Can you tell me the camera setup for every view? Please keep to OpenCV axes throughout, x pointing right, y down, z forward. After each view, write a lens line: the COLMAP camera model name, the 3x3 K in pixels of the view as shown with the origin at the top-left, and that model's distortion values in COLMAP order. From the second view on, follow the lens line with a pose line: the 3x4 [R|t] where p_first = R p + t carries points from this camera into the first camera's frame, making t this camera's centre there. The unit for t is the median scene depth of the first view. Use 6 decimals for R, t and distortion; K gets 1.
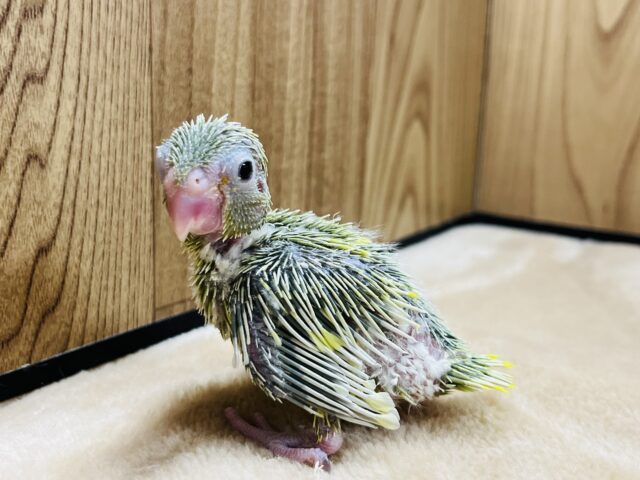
lens RADIAL K [[771.9, 0, 320.0], [0, 771.9, 240.0], [0, 0, 1]] dist [0.120895, -0.365038]
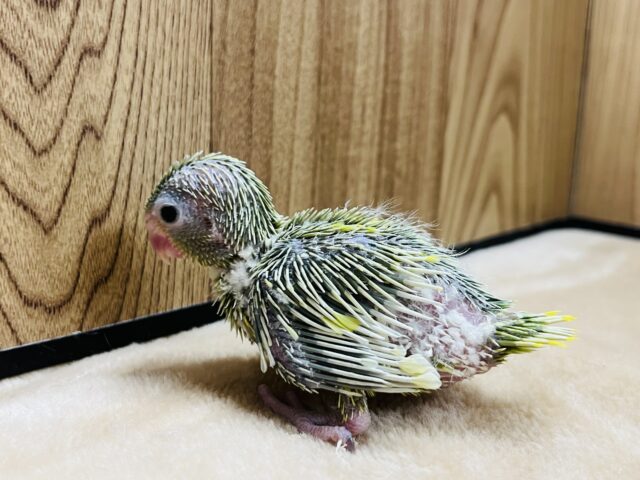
lens RADIAL K [[771.9, 0, 320.0], [0, 771.9, 240.0], [0, 0, 1]] dist [0.120895, -0.365038]
pose [[0.987020, 0.033917, -0.156974, 0.089552], [-0.037832, 0.999042, -0.022018, 0.046509], [0.156077, 0.027671, 0.987357, 0.031954]]
